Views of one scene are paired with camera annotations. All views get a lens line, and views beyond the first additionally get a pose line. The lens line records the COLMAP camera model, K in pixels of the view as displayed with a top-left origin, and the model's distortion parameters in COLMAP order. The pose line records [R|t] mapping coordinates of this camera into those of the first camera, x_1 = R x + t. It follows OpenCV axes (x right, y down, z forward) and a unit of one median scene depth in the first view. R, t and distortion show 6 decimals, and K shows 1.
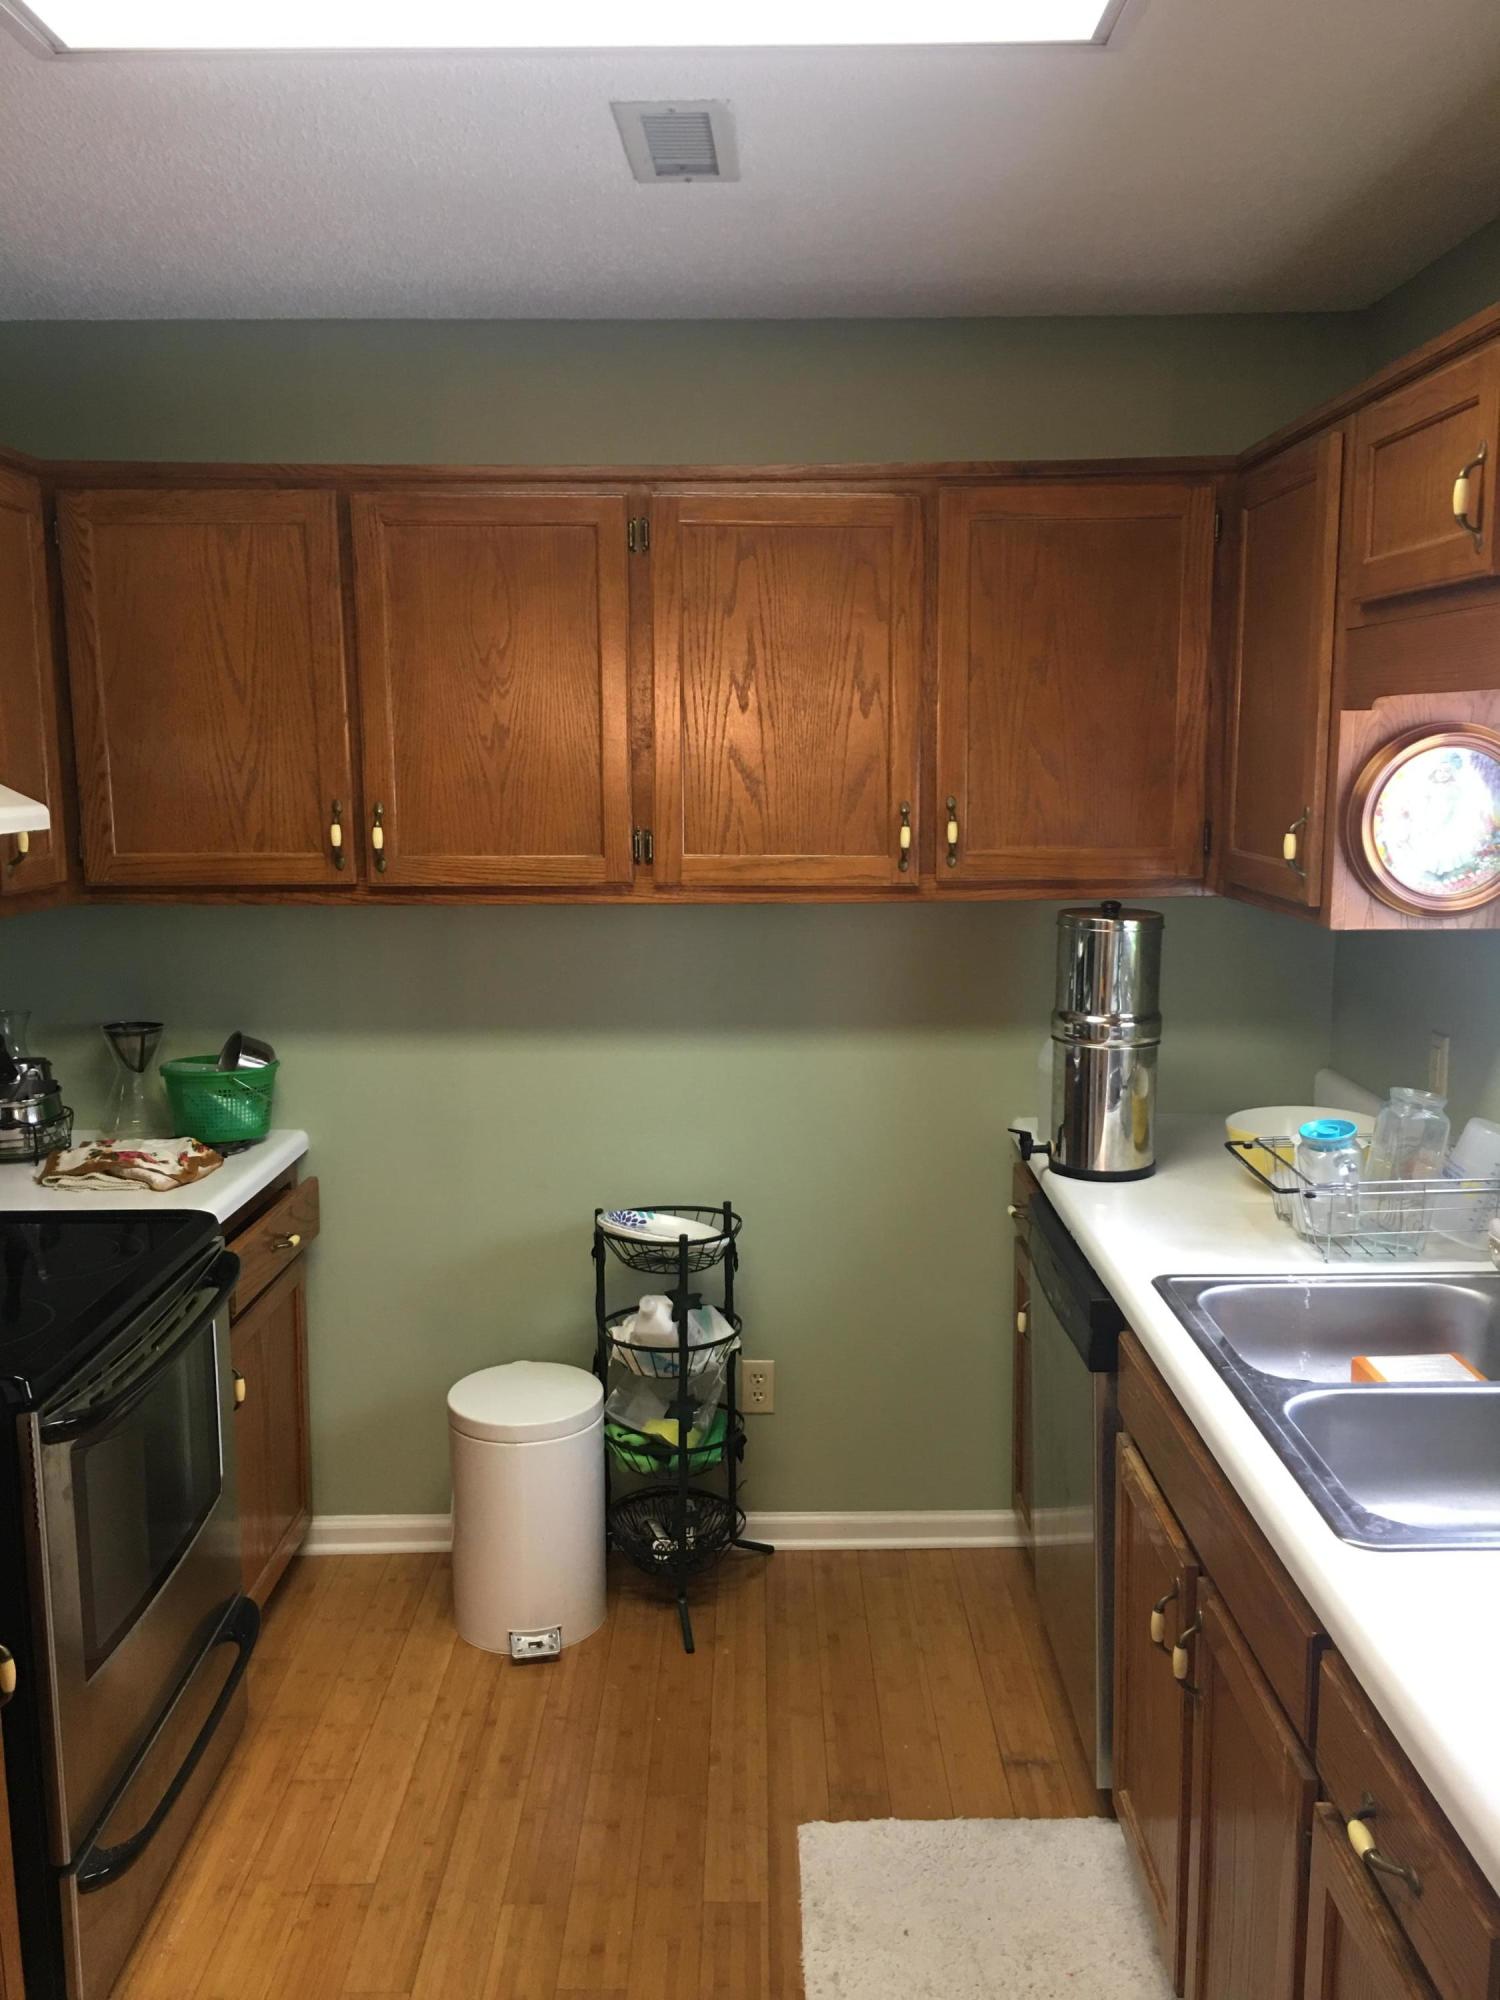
lens RADIAL K [[1705.4, 0, 769.6], [0, 1705.4, 998.2], [0, 0, 1]] dist [0.078690, -0.097216]
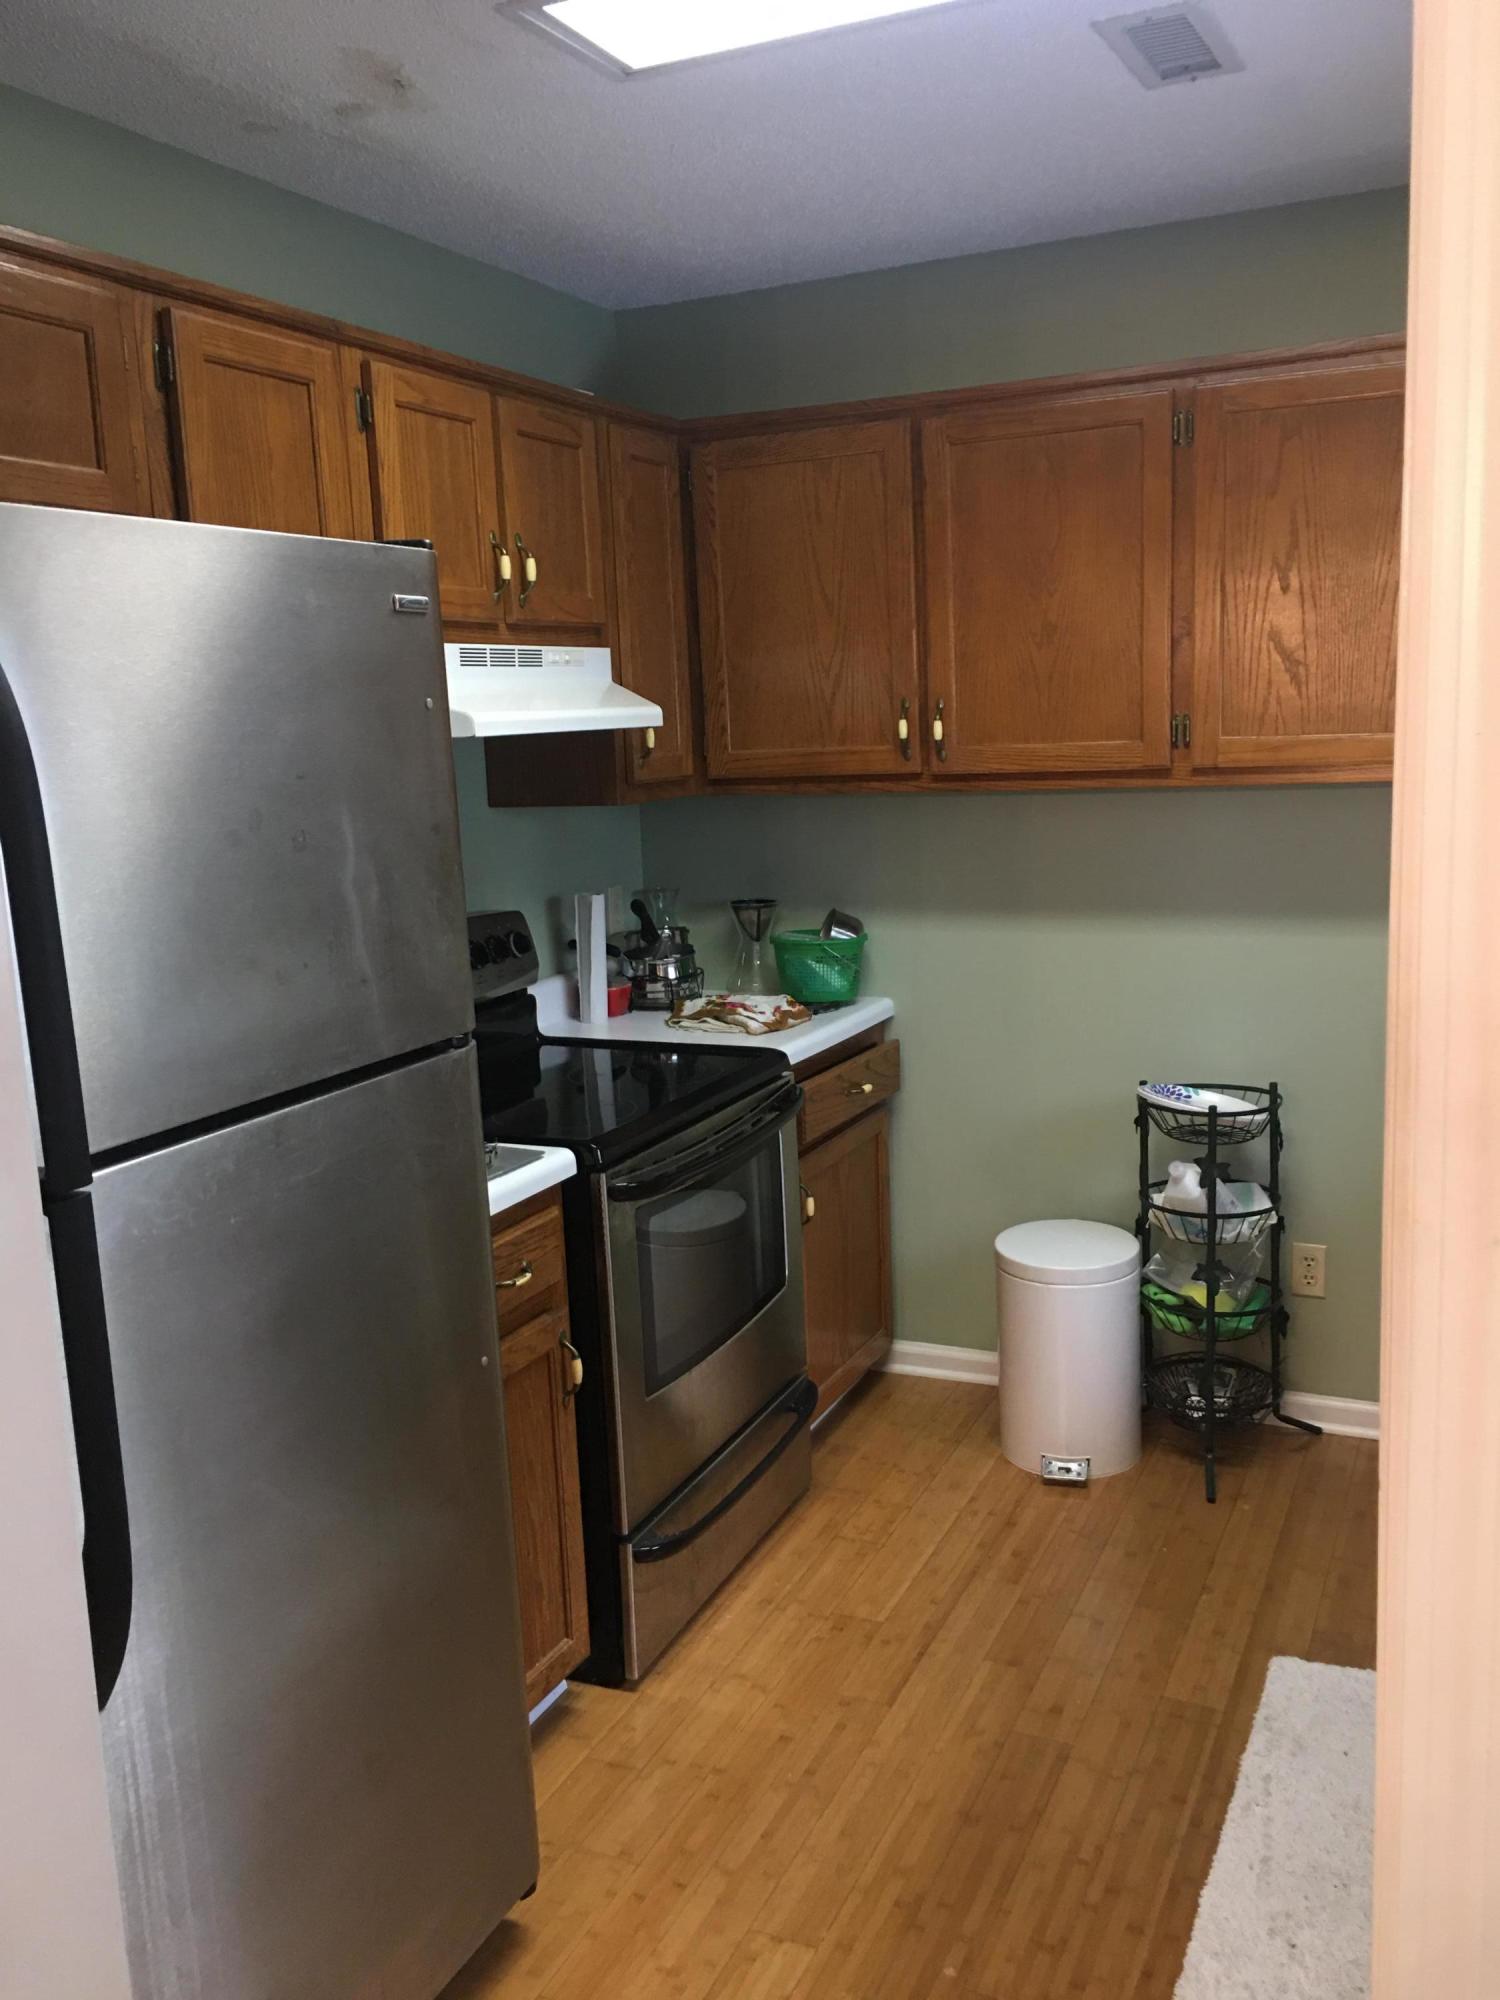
lens RADIAL K [[1705.4, 0, 769.6], [0, 1705.4, 998.2], [0, 0, 1]] dist [0.078690, -0.097216]
pose [[0.907610, 0.037108, -0.418170, 0.143343], [-0.023402, 0.999009, 0.037860, 0.041023], [0.419161, -0.024576, 0.907579, -0.061661]]
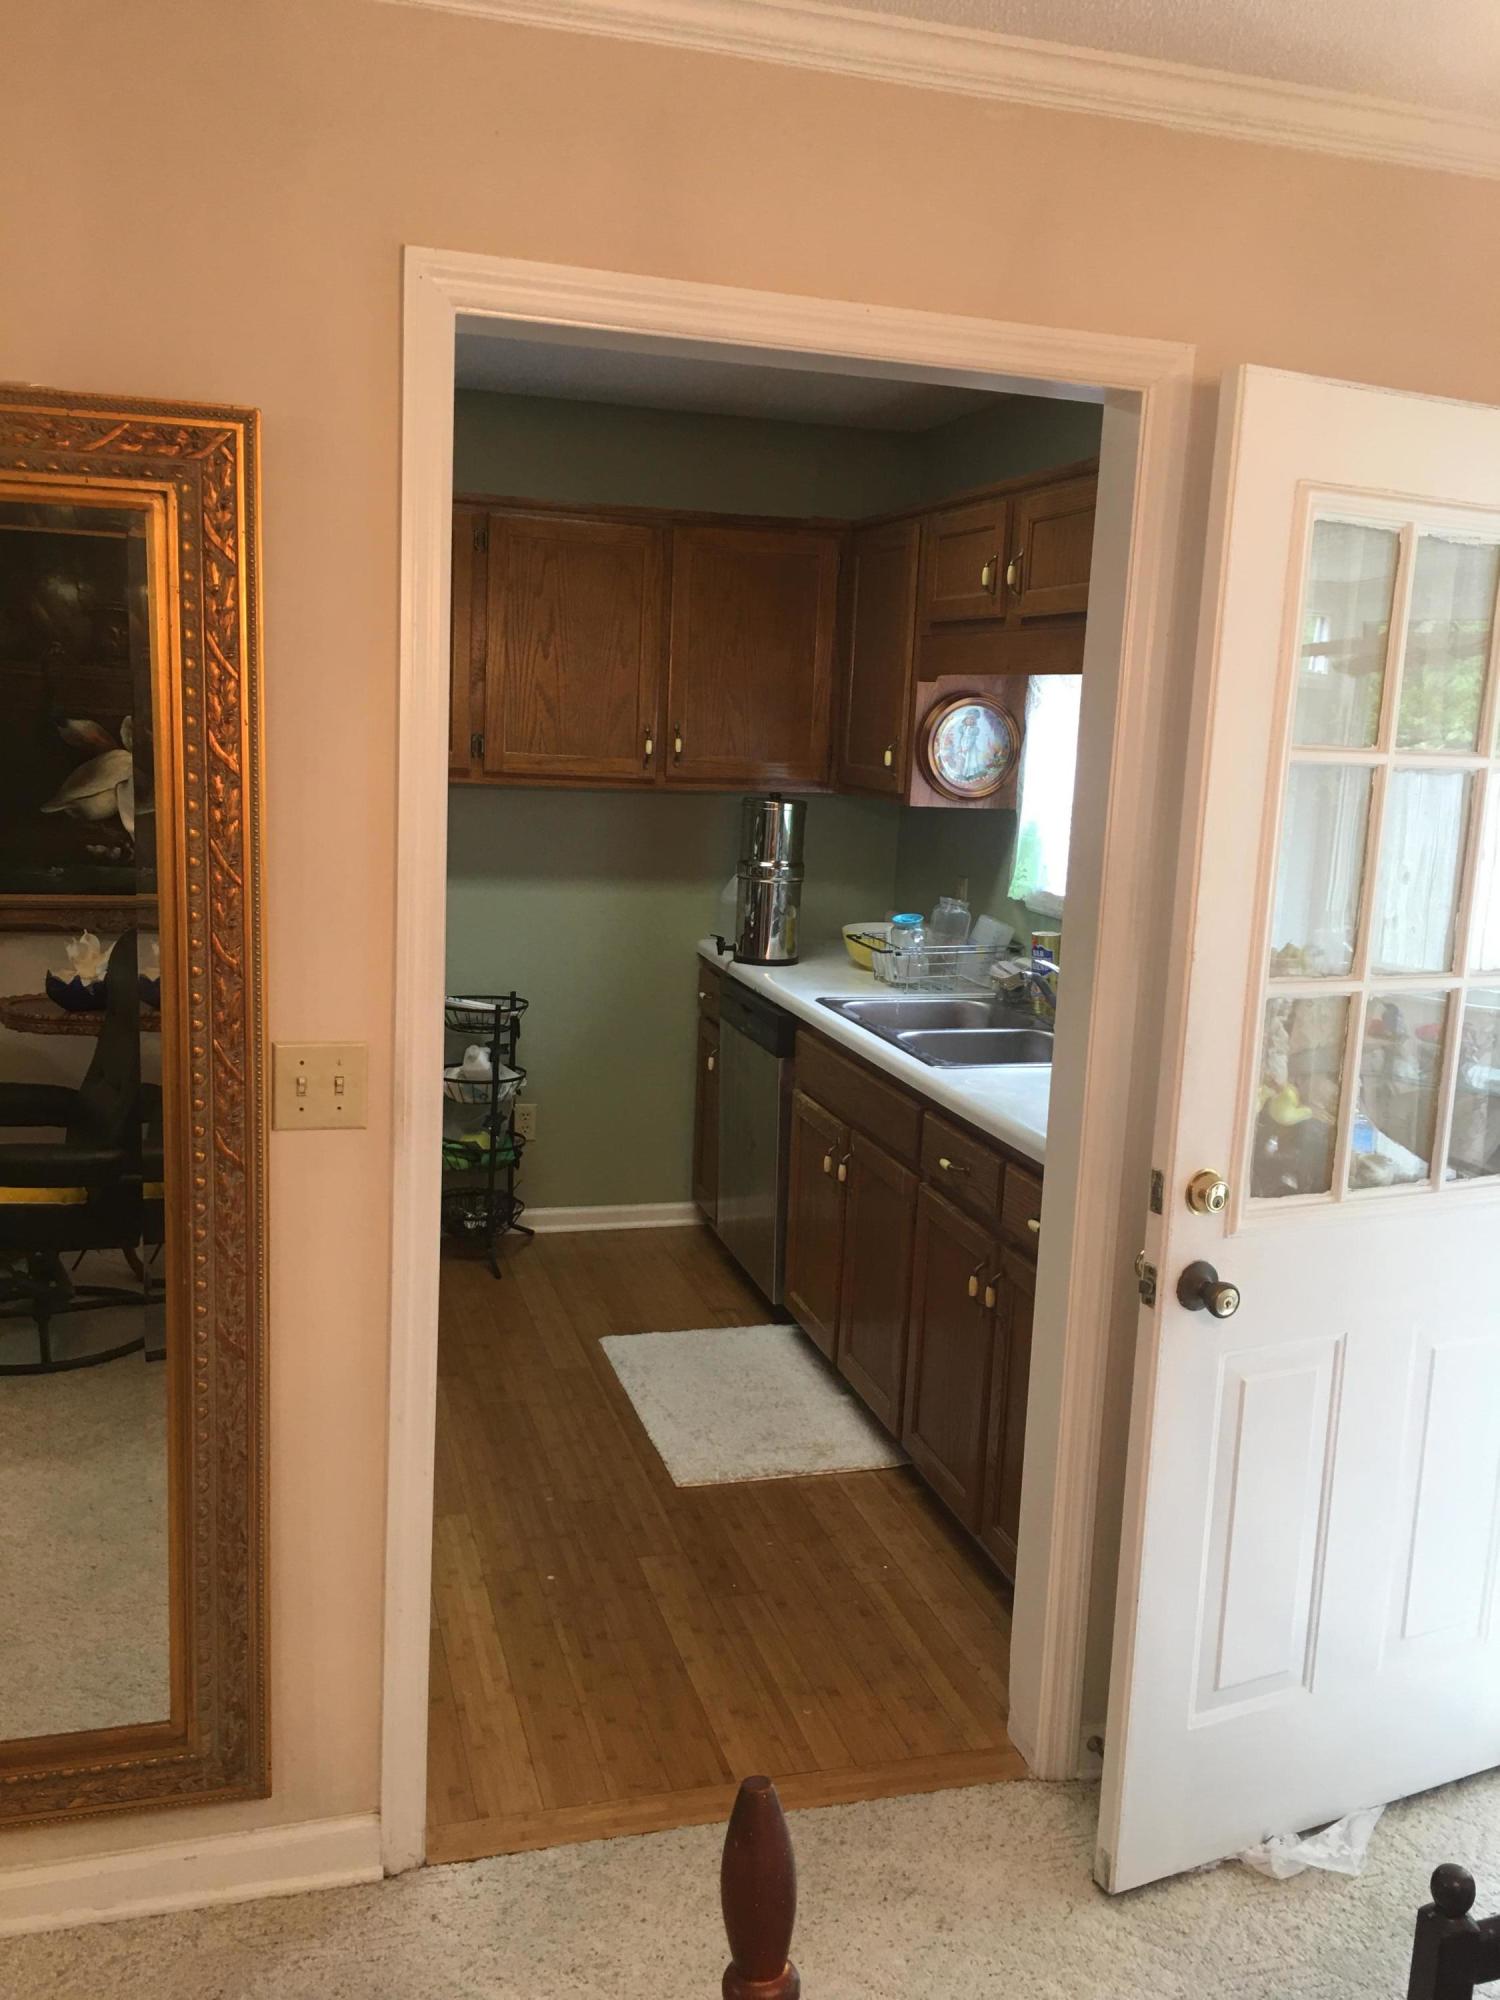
lens RADIAL K [[1705.4, 0, 769.6], [0, 1705.4, 998.2], [0, 0, 1]] dist [0.078690, -0.097216]
pose [[0.960551, 0.002435, 0.278094, -0.248788], [-0.009777, 0.999639, 0.025016, 0.095487], [-0.277933, -0.026748, 0.960228, -0.539770]]
